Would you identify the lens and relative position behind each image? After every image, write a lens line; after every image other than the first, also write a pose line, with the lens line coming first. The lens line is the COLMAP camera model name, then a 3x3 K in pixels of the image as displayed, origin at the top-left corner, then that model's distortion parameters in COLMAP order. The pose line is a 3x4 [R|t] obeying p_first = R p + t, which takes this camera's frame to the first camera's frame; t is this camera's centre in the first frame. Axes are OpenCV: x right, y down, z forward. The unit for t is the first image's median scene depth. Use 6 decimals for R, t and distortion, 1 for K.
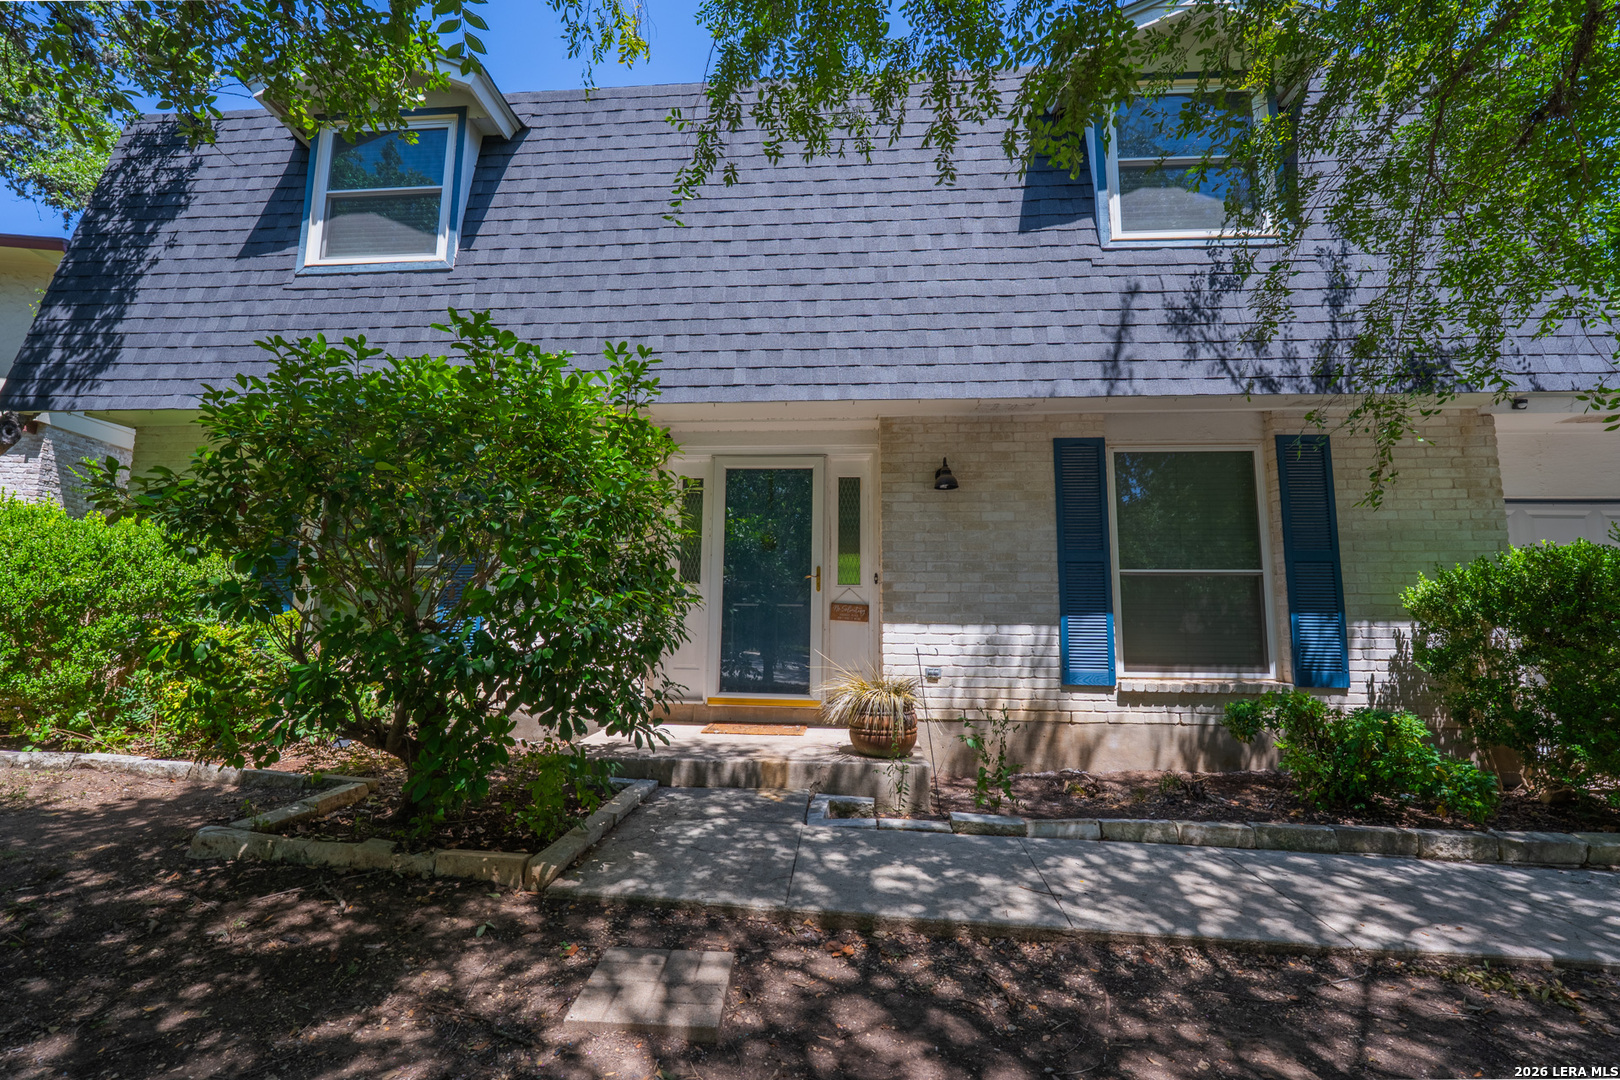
lens RADIAL K [[651.0, 0, 810.0], [0, 651.0, 540.0], [0, 0, 1]] dist [-0.011757, 0.000044]
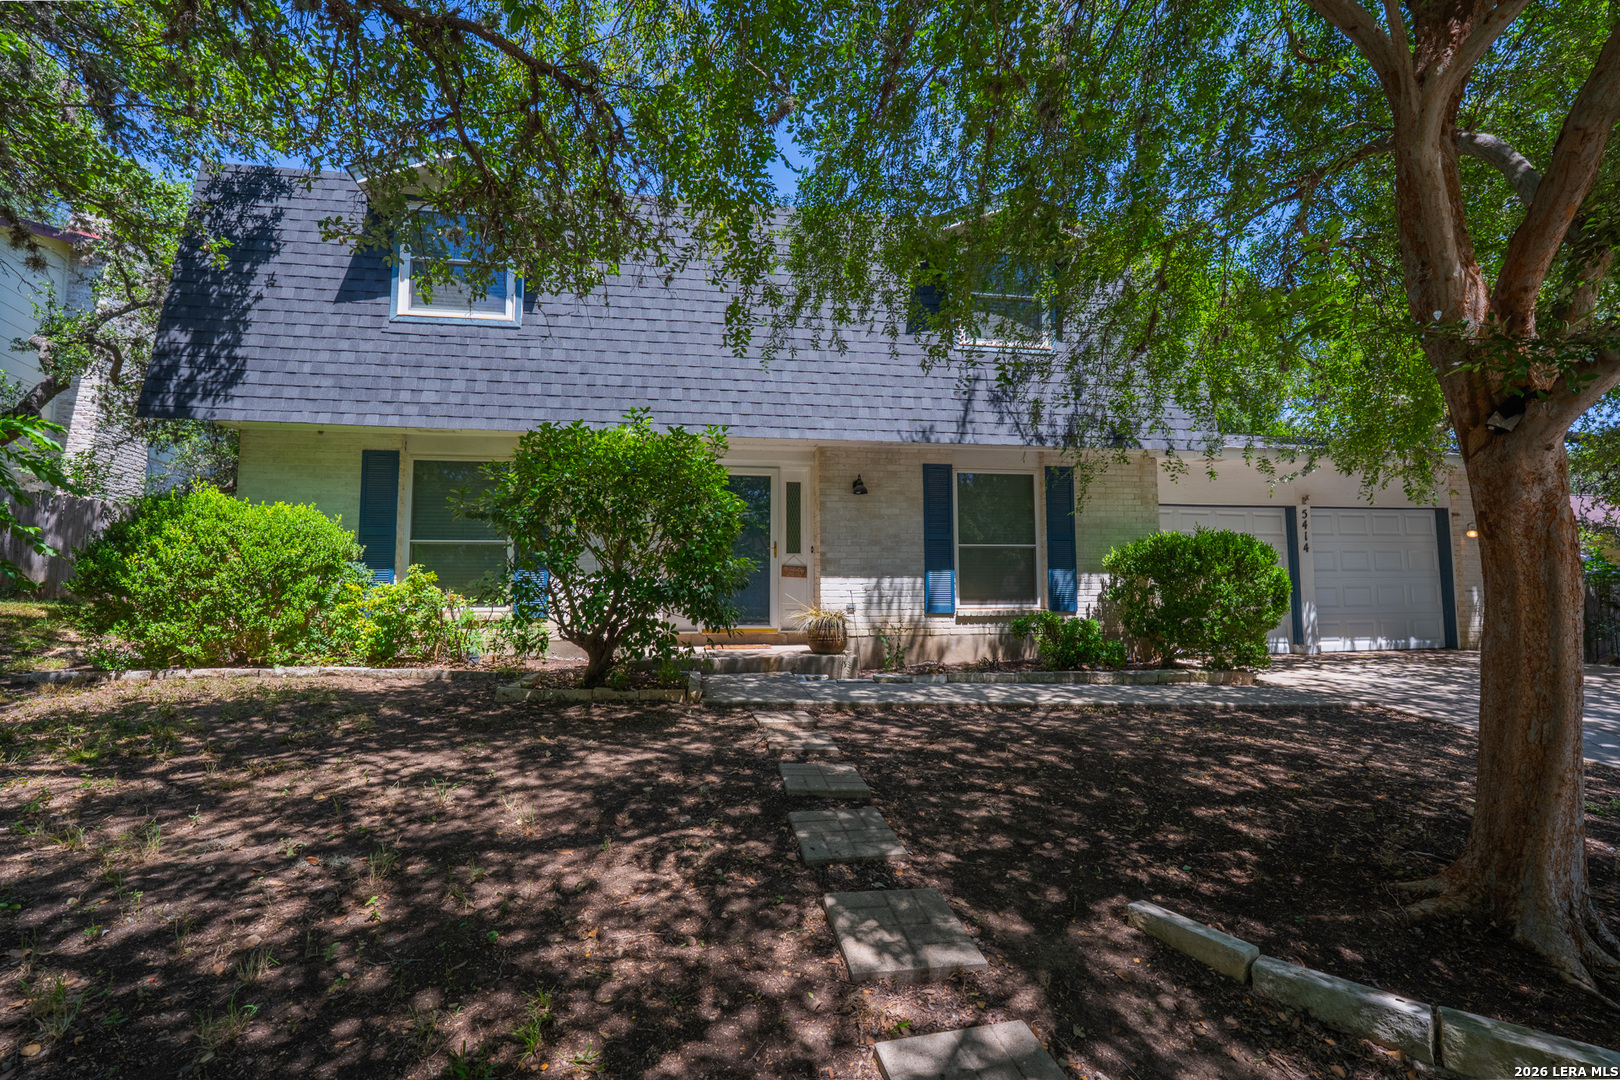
lens RADIAL K [[661.6, 0, 810.0], [0, 661.6, 540.0], [0, 0, 1]] dist [0.001099, -0.000029]
pose [[0.976422, 0.005221, 0.215810, -0.258313], [-0.014305, 0.999075, 0.040553, -0.028485], [-0.215398, -0.042684, 0.975593, -0.564275]]
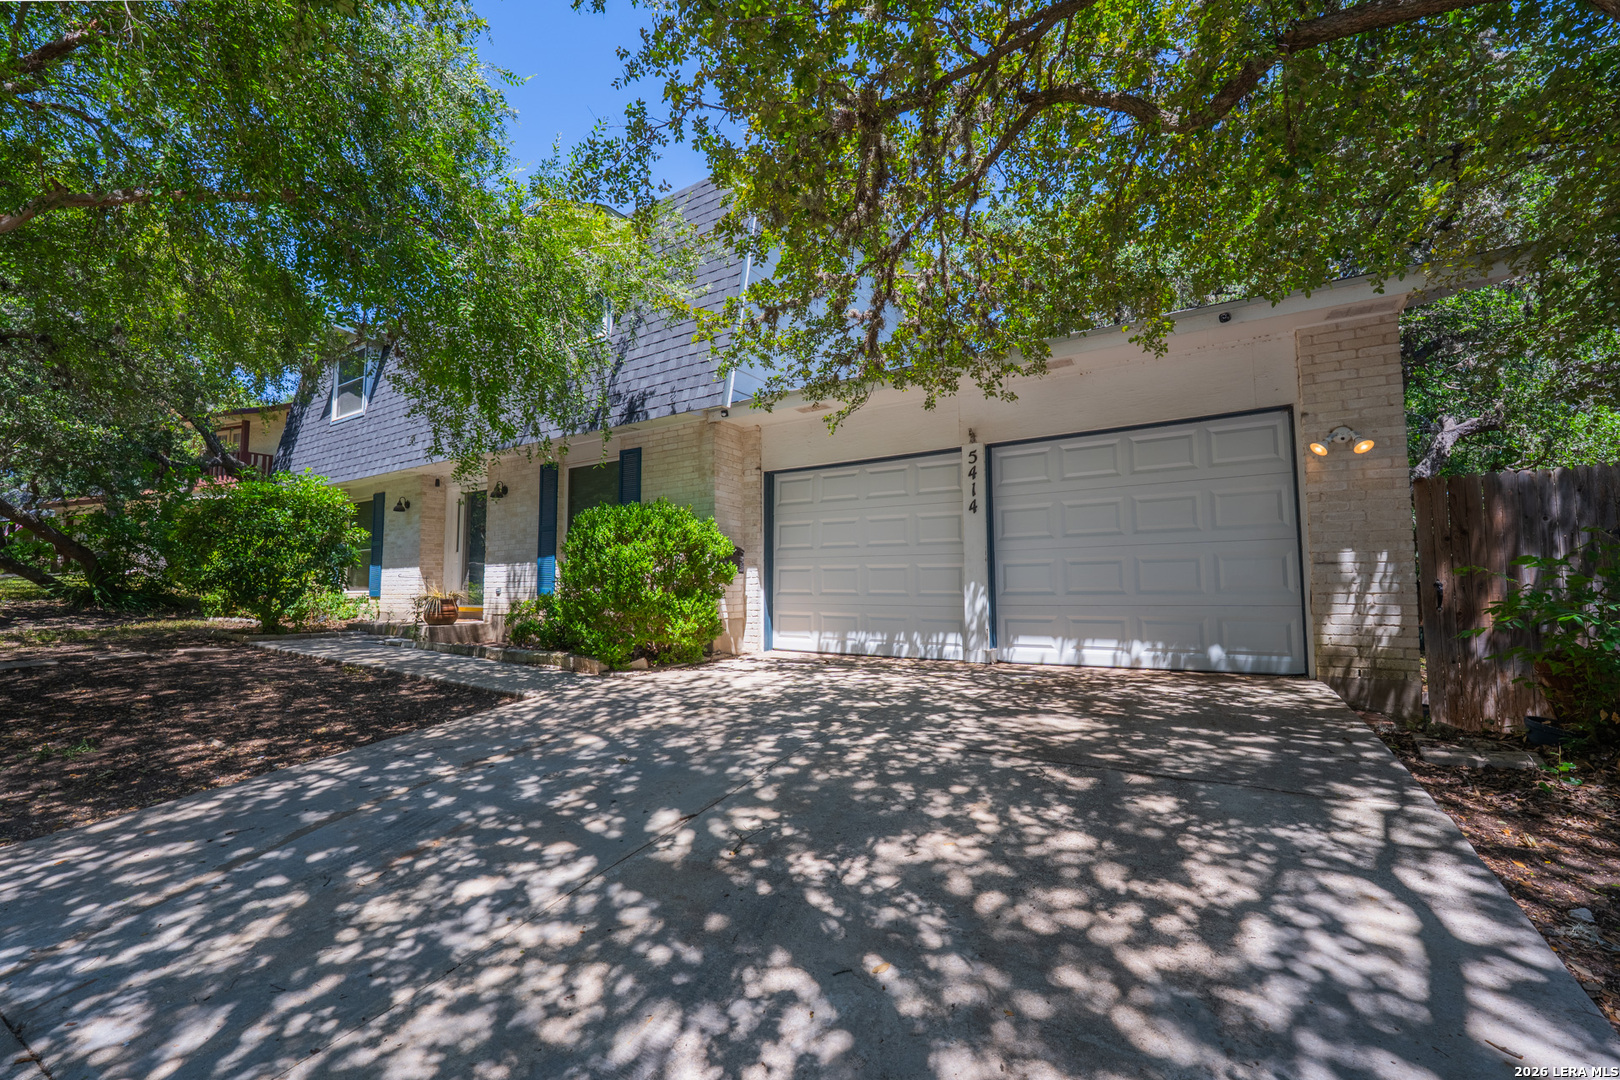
lens RADIAL K [[661.4, 0, 810.8], [0, 661.4, 523.6], [0, 0, 1]] dist [0.000930, 0.000204]
pose [[0.874051, -0.060944, -0.481997, 1.930283], [0.071454, 0.997438, 0.003459, 0.057860], [0.480551, -0.037464, 0.876166, -0.280574]]
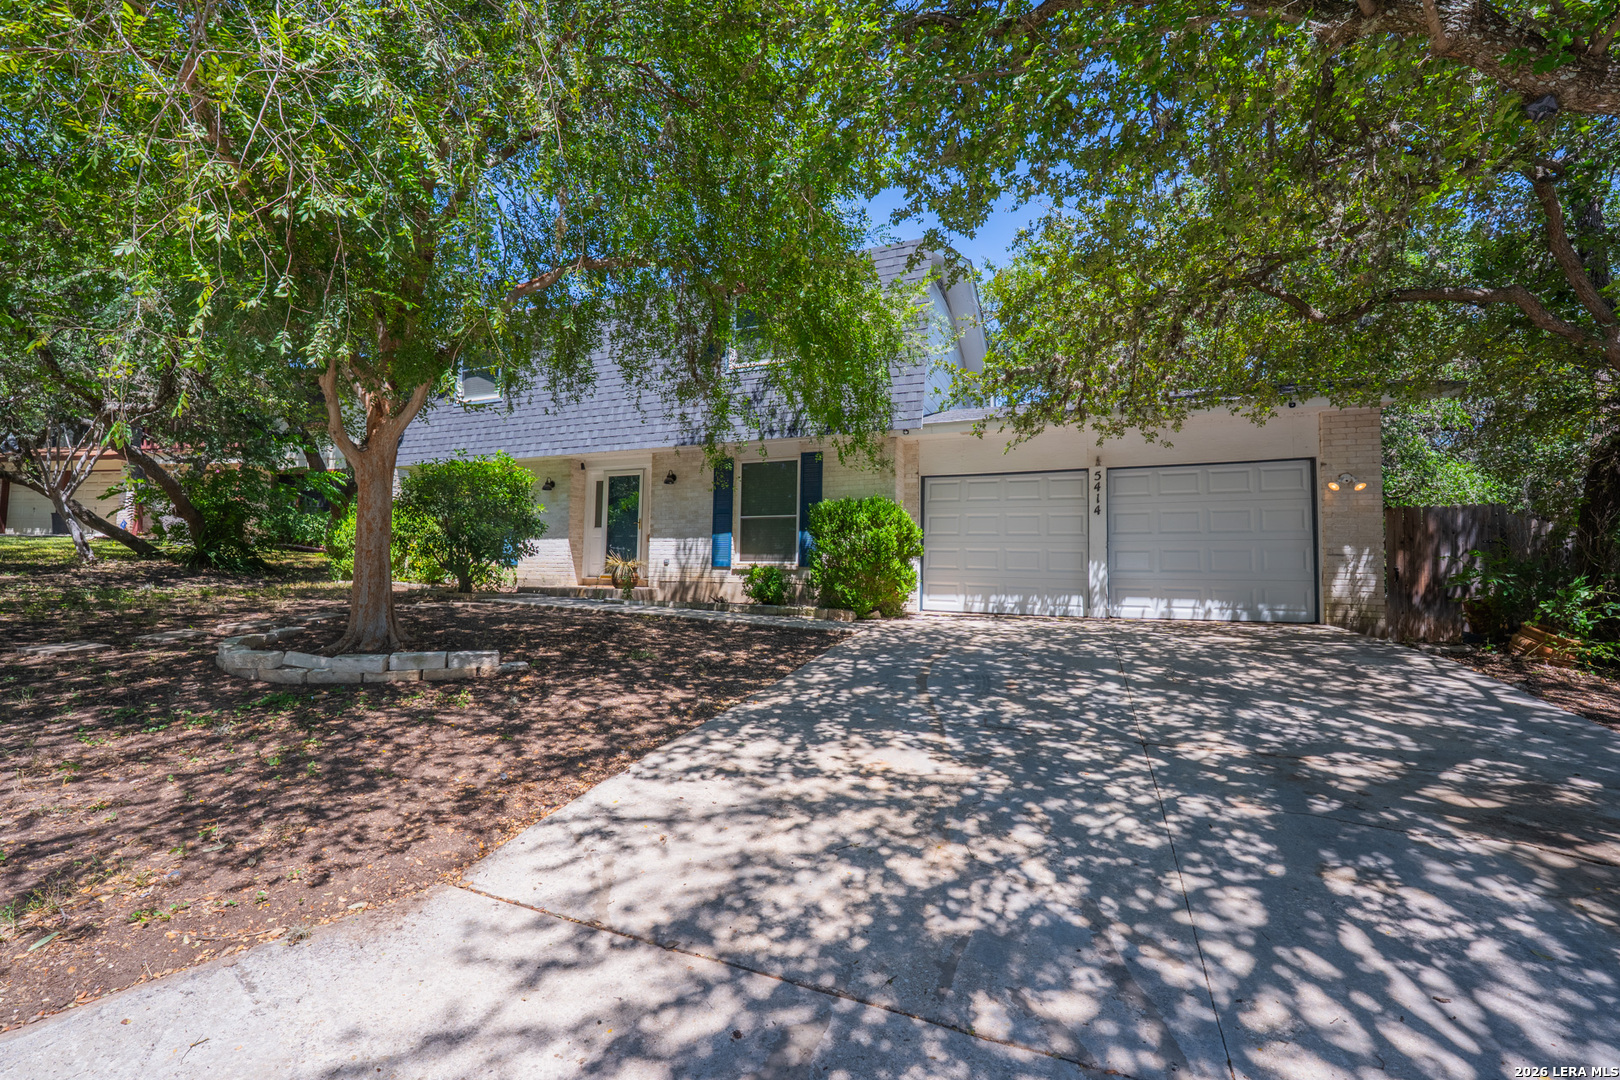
lens RADIAL K [[661.6, 0, 810.0], [0, 661.6, 540.0], [0, 0, 1]] dist [0.001099, -0.000029]
pose [[0.942928, -0.010429, -0.332832, 1.436728], [0.032155, 0.997690, 0.059837, -0.002503], [0.331439, -0.067124, 0.941086, -1.054832]]
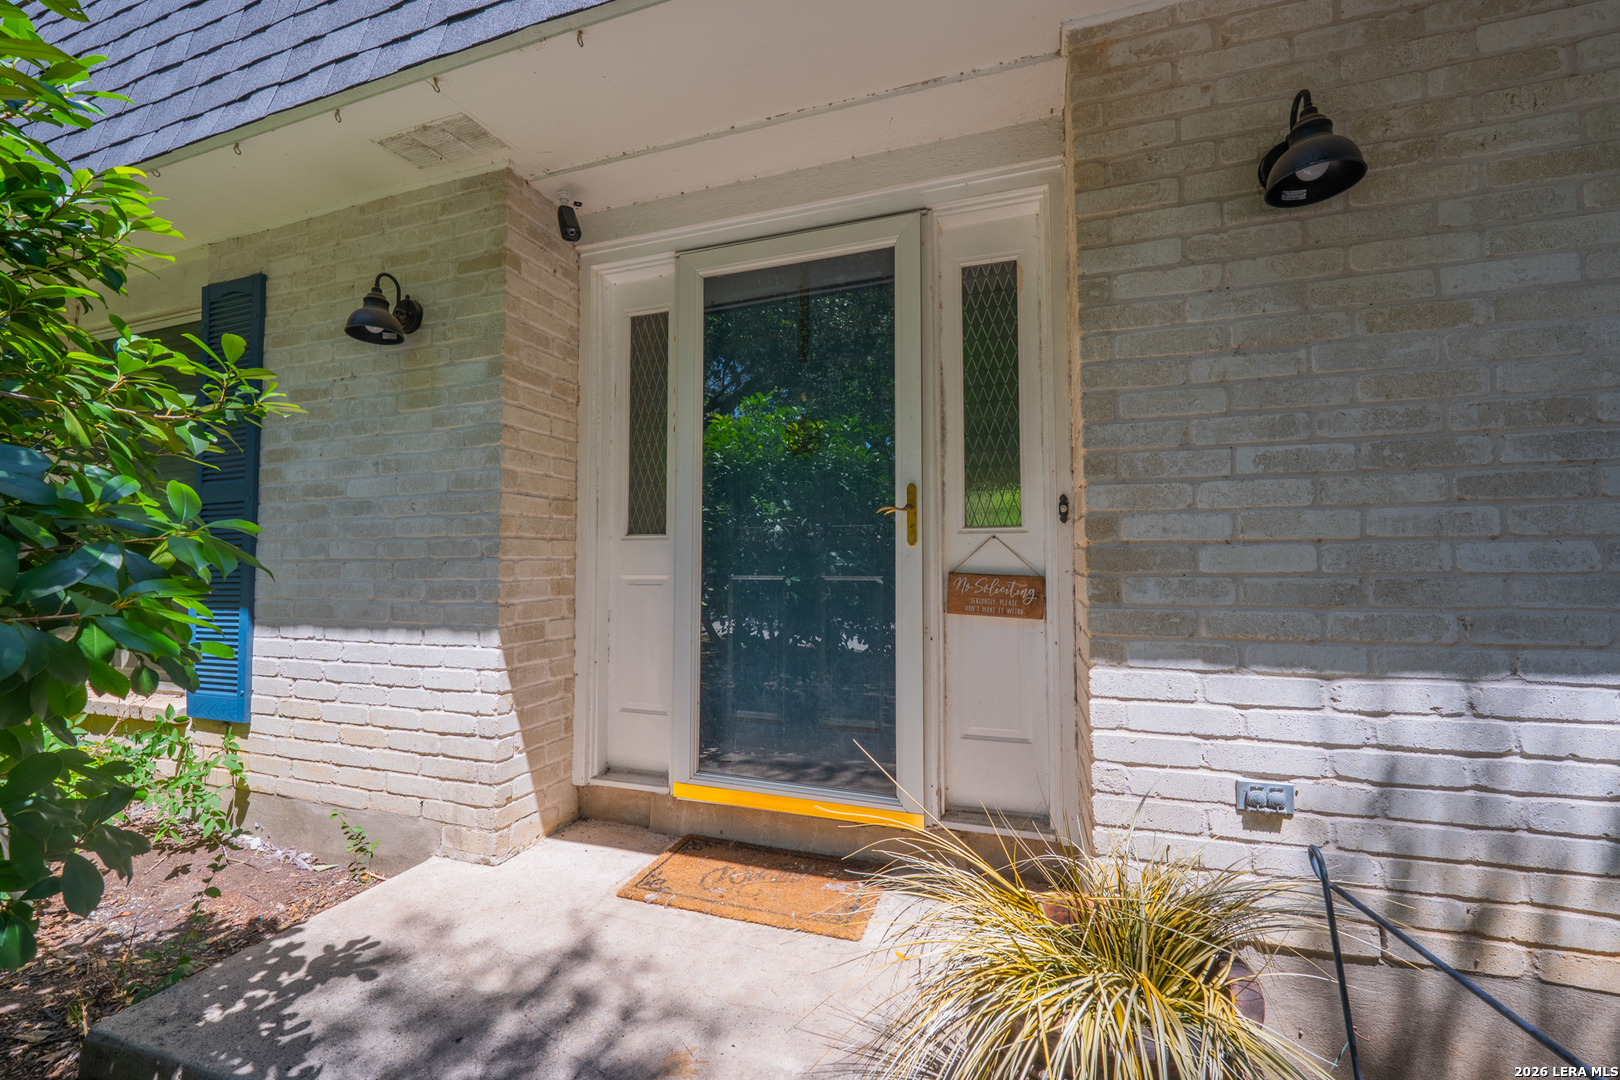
lens RADIAL K [[661.6, 0, 810.0], [0, 661.6, 540.0], [0, 0, 1]] dist [0.001099, -0.000029]
pose [[0.966298, -0.024134, -0.256292, 0.060563], [0.043441, 0.996605, 0.069940, 0.047076], [0.253734, -0.078717, 0.964066, 0.624097]]
